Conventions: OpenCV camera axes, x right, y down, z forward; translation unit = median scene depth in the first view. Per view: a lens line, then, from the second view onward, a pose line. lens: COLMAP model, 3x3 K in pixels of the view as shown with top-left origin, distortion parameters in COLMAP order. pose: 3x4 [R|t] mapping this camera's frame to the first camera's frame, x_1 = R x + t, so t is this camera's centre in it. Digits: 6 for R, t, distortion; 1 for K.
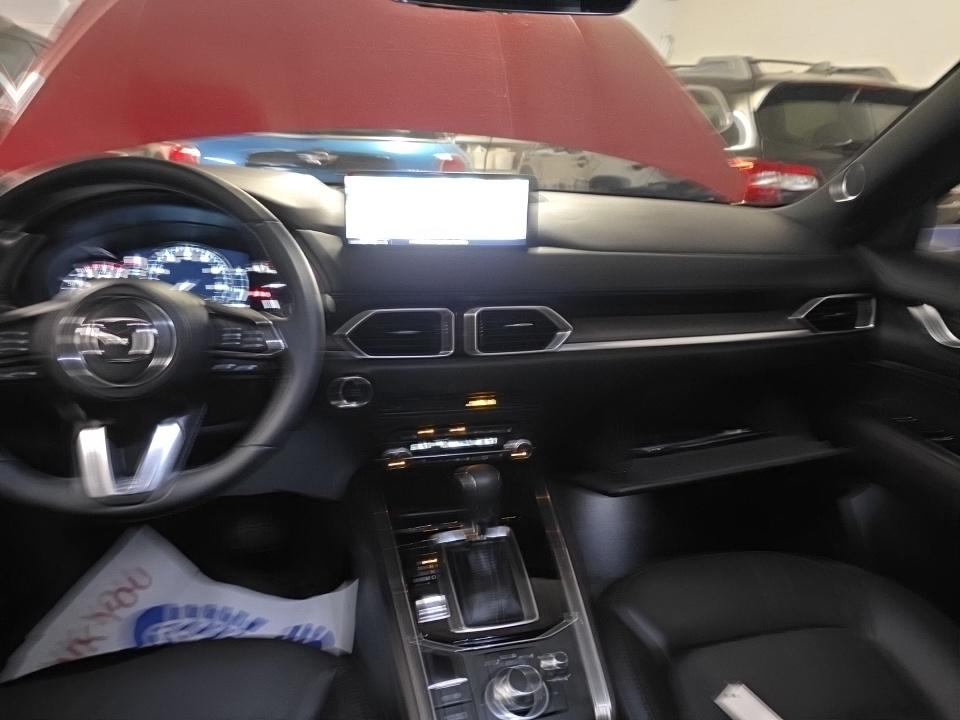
lens RADIAL K [[649.1, 0, 478.8], [0, 649.1, 359.7], [0, 0, 1]] dist [0.034153, -0.017241]
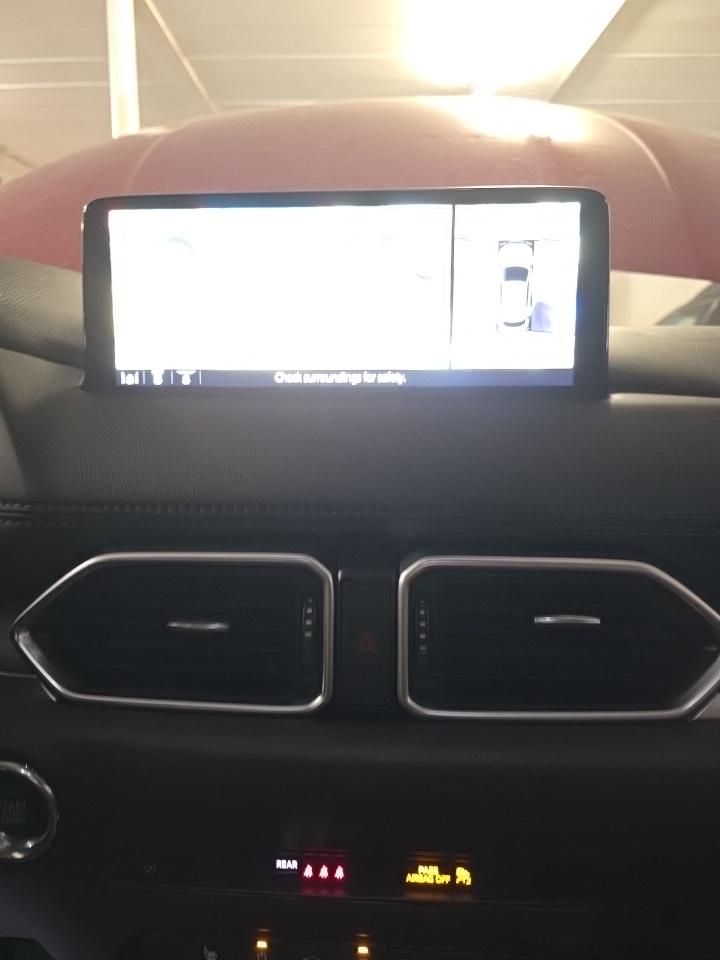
lens RADIAL K [[649.1, 0, 362.2], [0, 649.1, 476.7], [0, 0, 1]] dist [0.034153, -0.017241]
pose [[0.962372, -0.013264, -0.271413, 0.058718], [-0.054141, 0.969423, -0.239349, -0.040604], [0.266288, 0.245037, 0.932227, 0.680700]]
